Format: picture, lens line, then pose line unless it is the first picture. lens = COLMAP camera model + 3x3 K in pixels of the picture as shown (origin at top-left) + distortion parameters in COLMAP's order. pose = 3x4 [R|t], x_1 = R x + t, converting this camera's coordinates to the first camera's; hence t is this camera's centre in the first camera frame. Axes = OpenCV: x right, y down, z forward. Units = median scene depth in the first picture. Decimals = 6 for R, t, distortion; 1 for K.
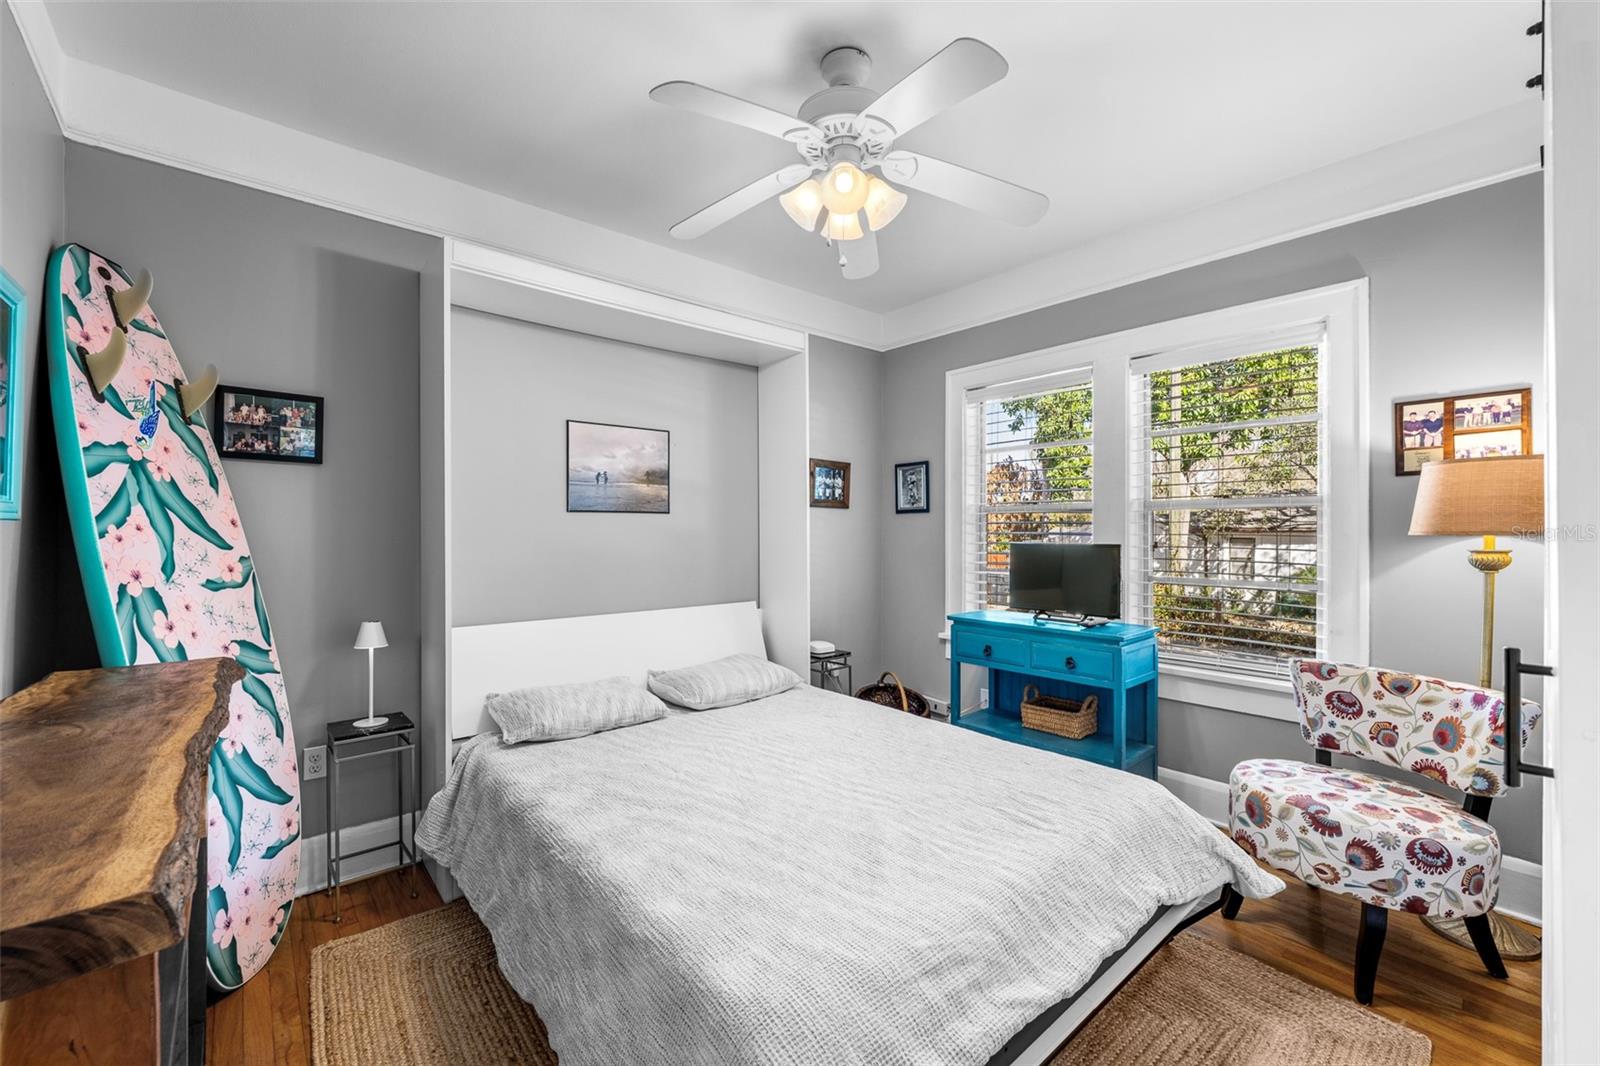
lens RADIAL K [[642.9, 0, 791.2], [0, 642.9, 539.2], [0, 0, 1]] dist [-0.000651, 0.000416]
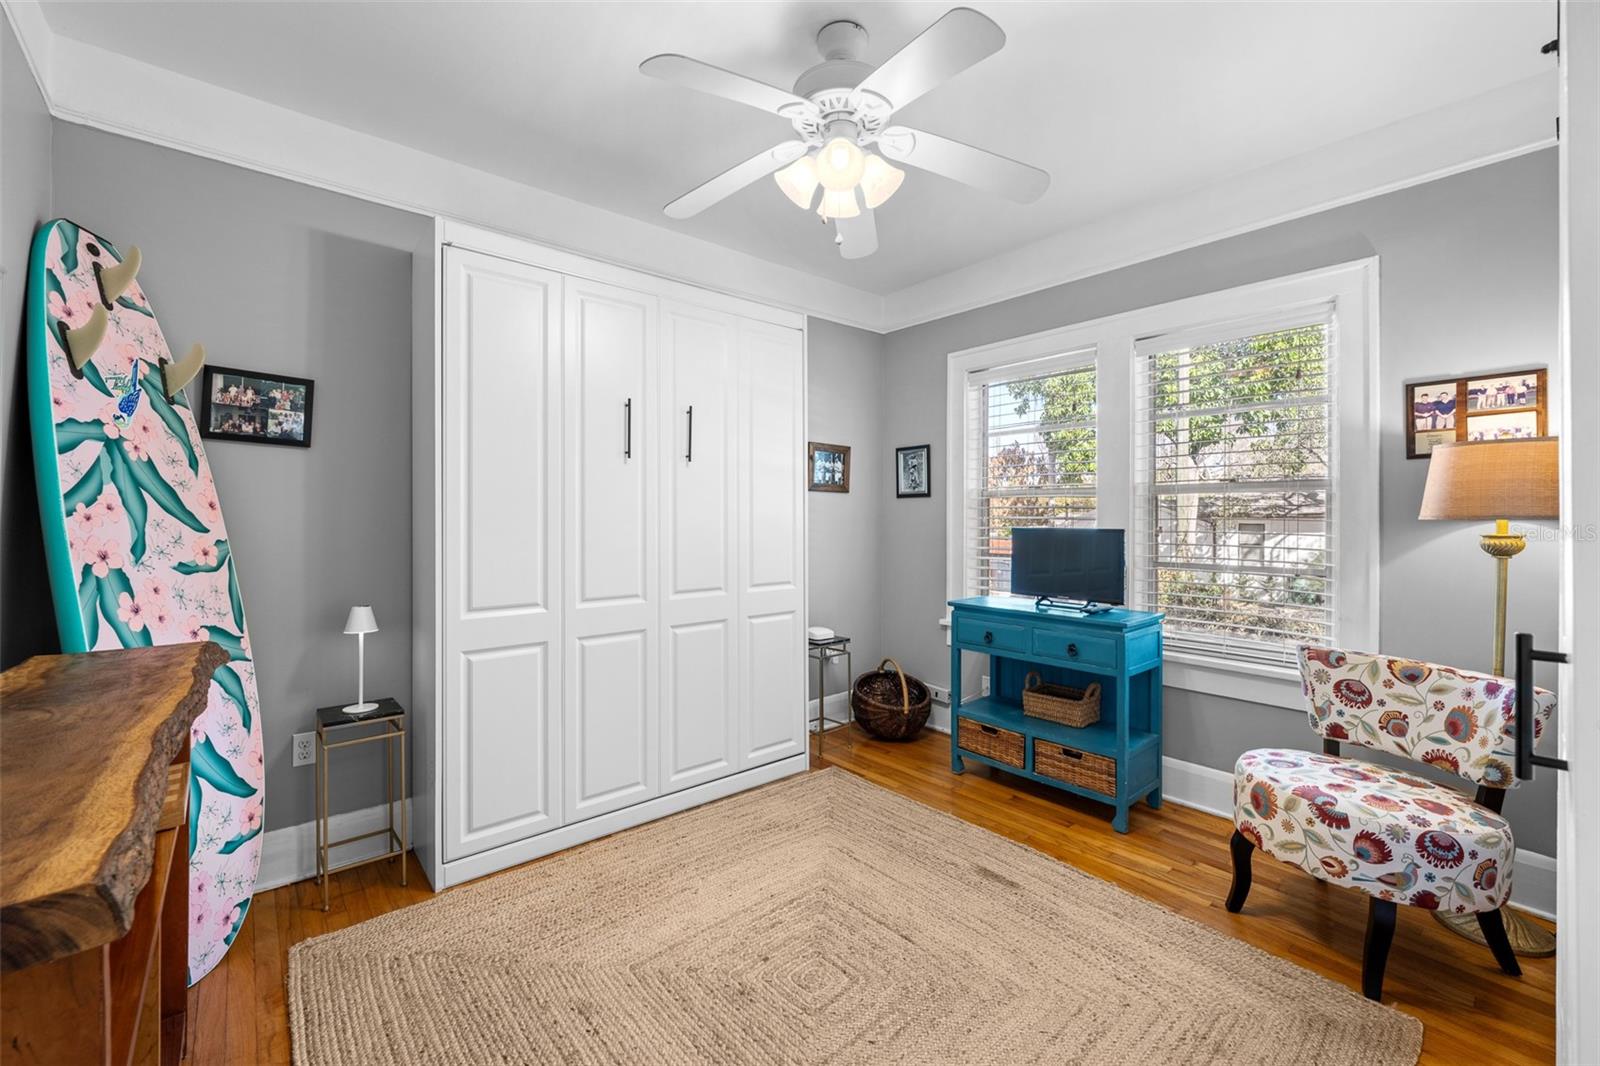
lens RADIAL K [[642.9, 0, 799.4], [0, 642.9, 526.4], [0, 0, 1]] dist [-0.000651, 0.000416]
pose [[0.999982, 0.001680, -0.005749, 0.026047], [-0.001683, 0.999998, -0.000435, 0.006327], [0.005748, 0.000445, 0.999983, 0.020298]]
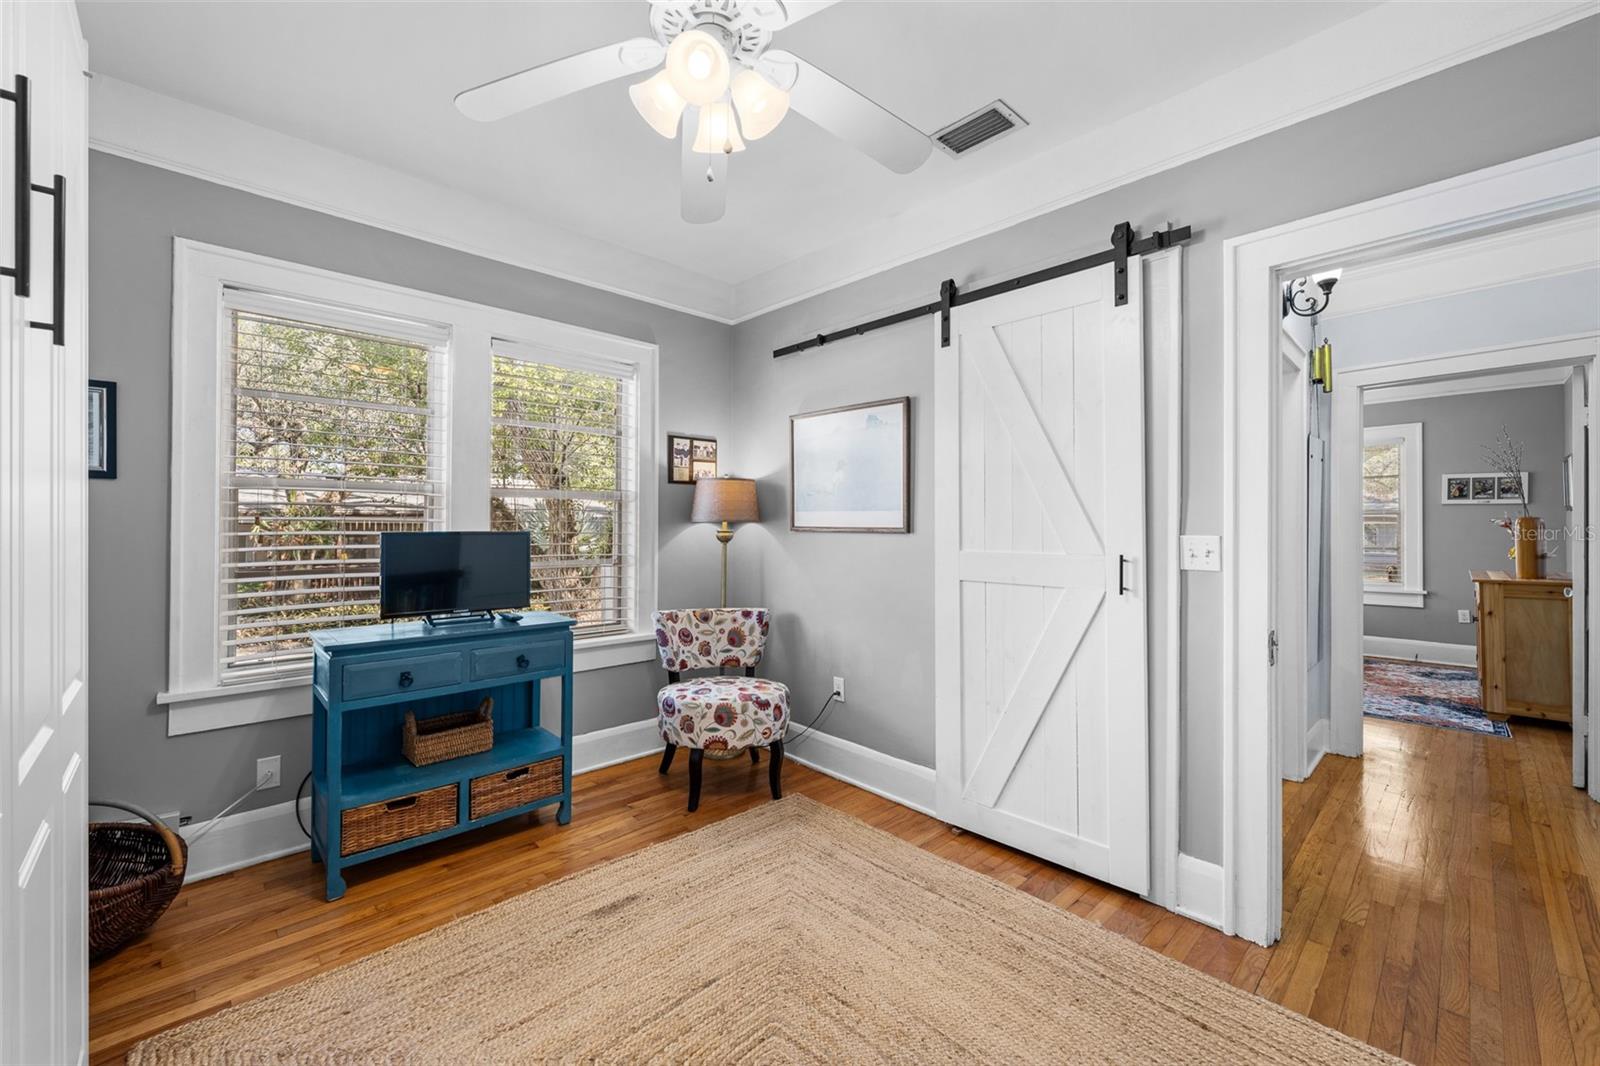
lens RADIAL K [[642.9, 0, 790.7], [0, 642.9, 529.6], [0, 0, 1]] dist [-0.000651, 0.000416]
pose [[-0.036659, -0.010181, 0.999276, -0.656248], [0.009243, 0.999902, 0.010527, -0.002148], [-0.999285, 0.009622, -0.036561, 0.858467]]
